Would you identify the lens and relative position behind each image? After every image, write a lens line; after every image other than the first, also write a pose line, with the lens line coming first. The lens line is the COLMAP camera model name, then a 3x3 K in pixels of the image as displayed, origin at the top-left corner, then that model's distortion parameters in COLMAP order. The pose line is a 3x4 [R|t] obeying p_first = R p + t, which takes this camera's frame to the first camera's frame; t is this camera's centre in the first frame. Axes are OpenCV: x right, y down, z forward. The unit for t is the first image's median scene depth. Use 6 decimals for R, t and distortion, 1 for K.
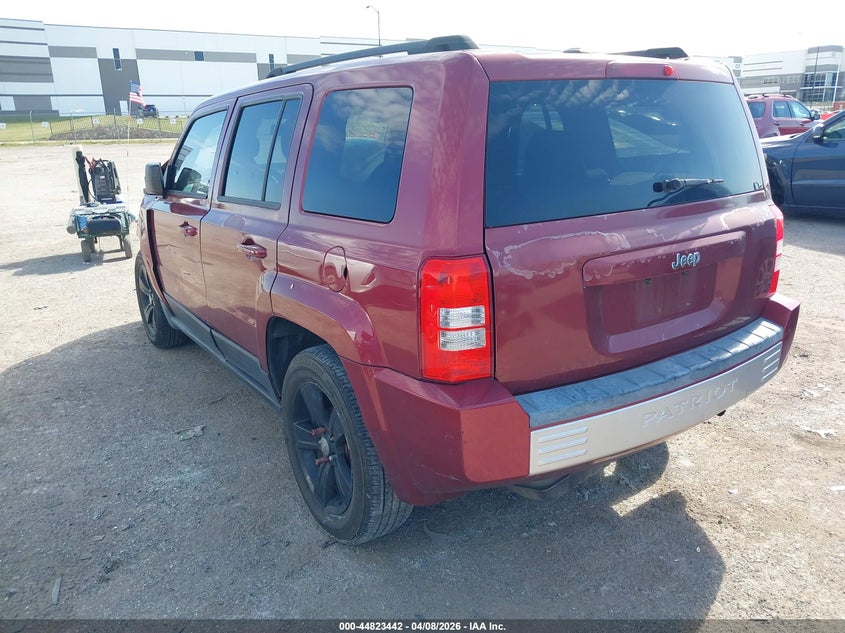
lens RADIAL K [[673.1, 0, 422.5], [0, 673.1, 316.5], [0, 0, 1]] dist [-0.000428, 0.004474]
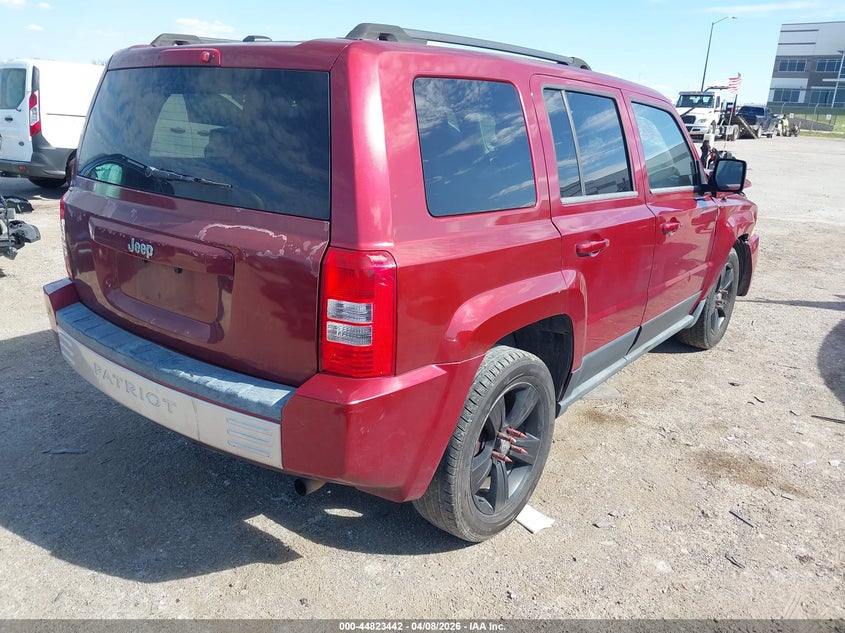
lens RADIAL K [[673.1, 0, 422.5], [0, 673.1, 316.5], [0, 0, 1]] dist [-0.000428, 0.004474]
pose [[0.311611, 0.324648, -0.893030, 1.133830], [-0.308976, 0.923370, 0.227864, -0.272271], [0.898572, 0.204920, 0.388041, 0.786212]]
